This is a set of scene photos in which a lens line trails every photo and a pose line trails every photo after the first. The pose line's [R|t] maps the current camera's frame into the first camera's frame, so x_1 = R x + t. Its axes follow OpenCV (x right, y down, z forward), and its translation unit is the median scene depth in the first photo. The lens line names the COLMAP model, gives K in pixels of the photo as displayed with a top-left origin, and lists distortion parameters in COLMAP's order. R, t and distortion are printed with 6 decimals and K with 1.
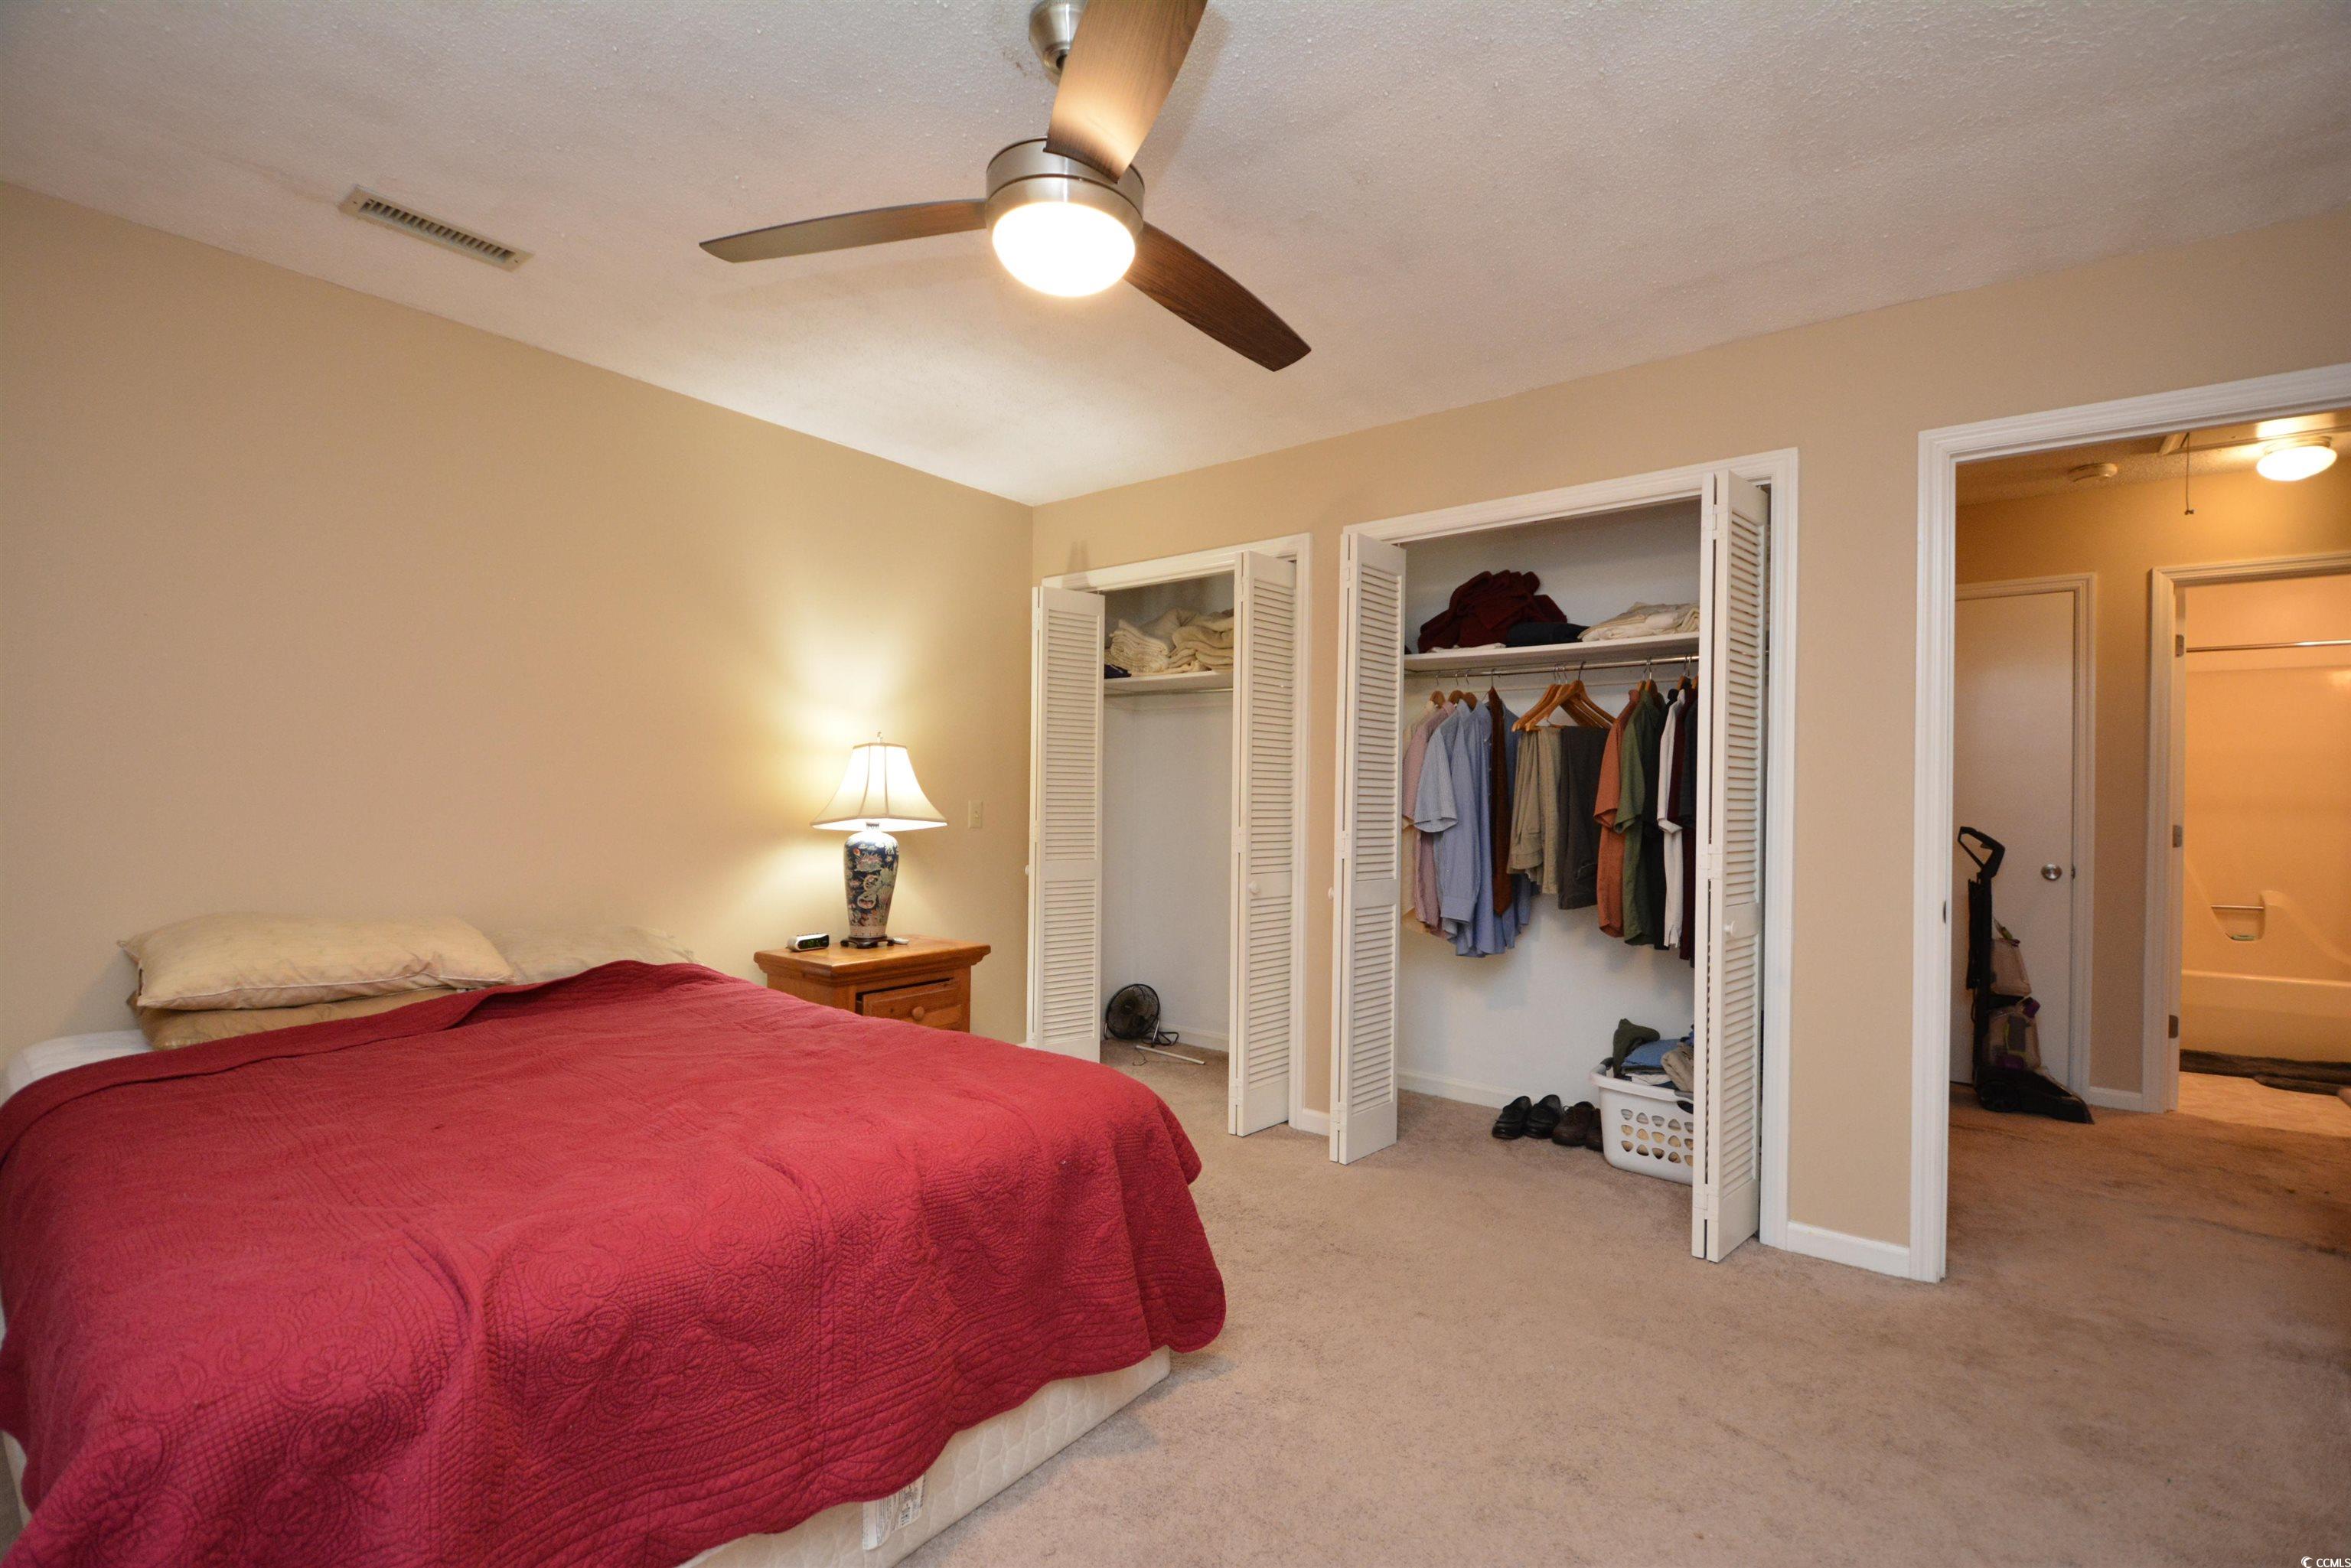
lens RADIAL K [[1022.6, 0, 1171.8], [0, 1022.6, 798.2], [0, 0, 1]] dist [0.017879, -0.020763]
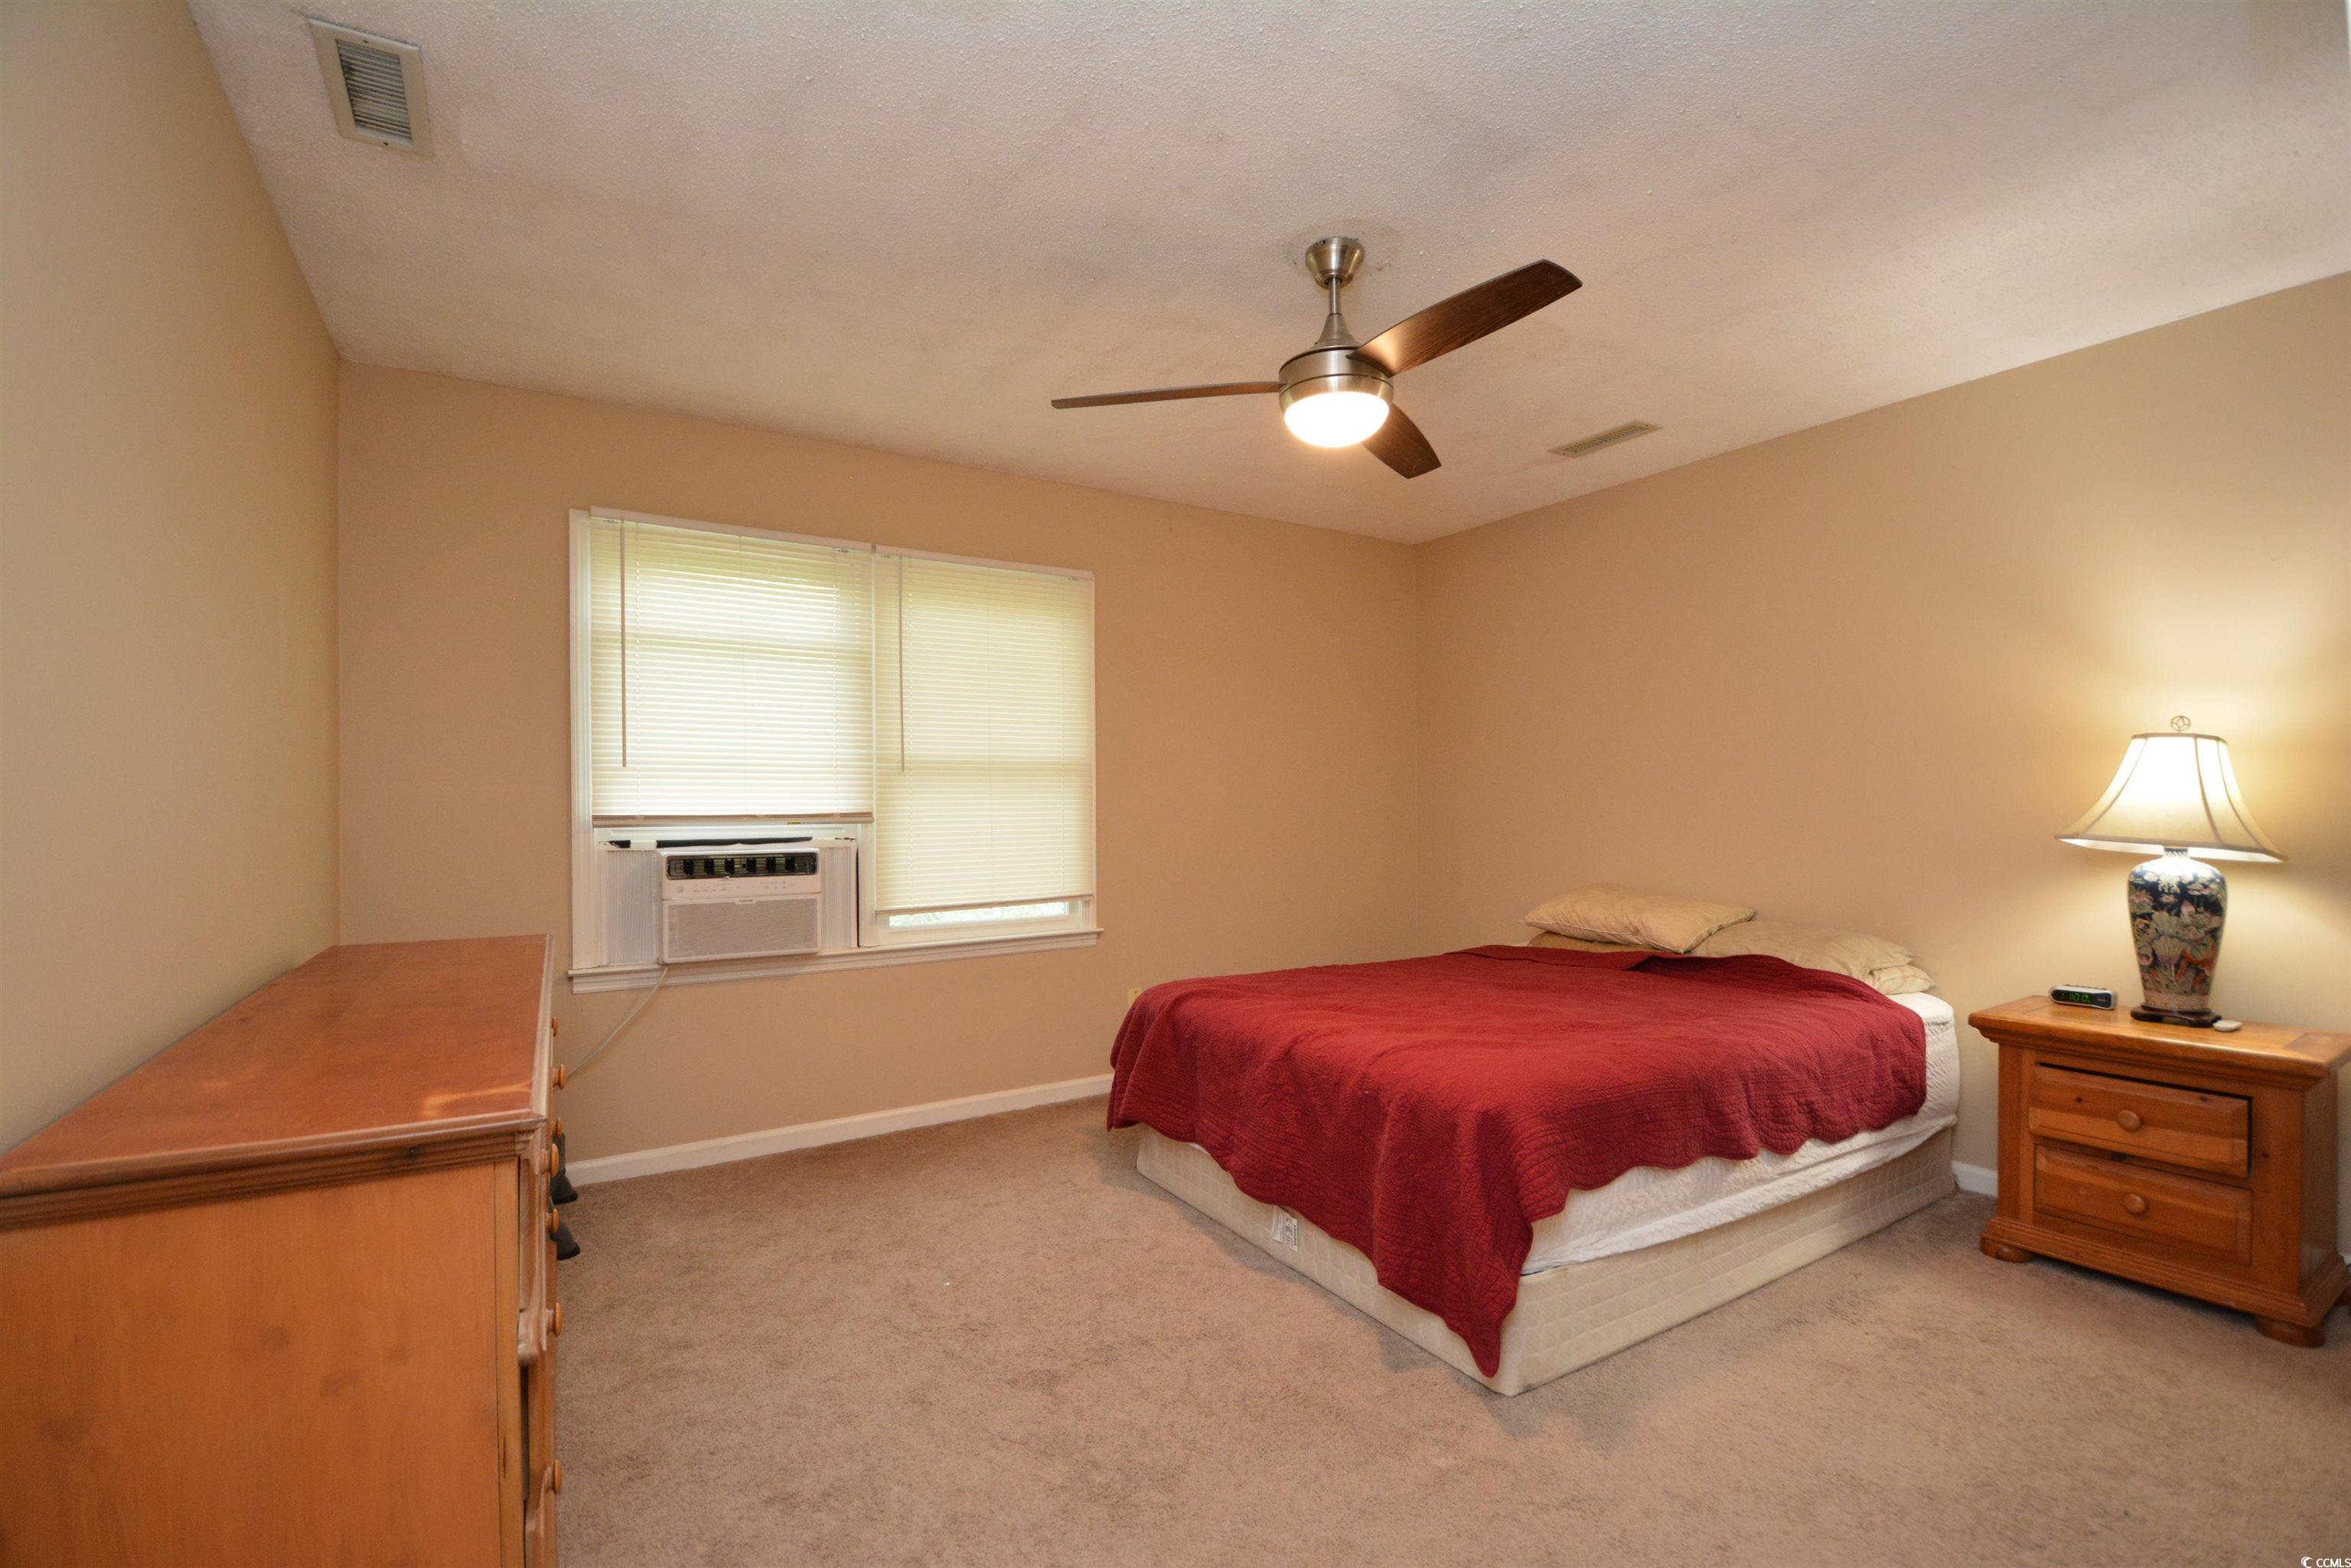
lens RADIAL K [[1022.6, 0, 1171.8], [0, 1022.6, 798.2], [0, 0, 1]] dist [0.017879, -0.020763]
pose [[-0.323800, -0.018143, -0.945952, 1.015344], [0.001106, 0.999808, -0.019554, 0.006420], [0.946125, -0.007378, -0.323718, 0.995196]]
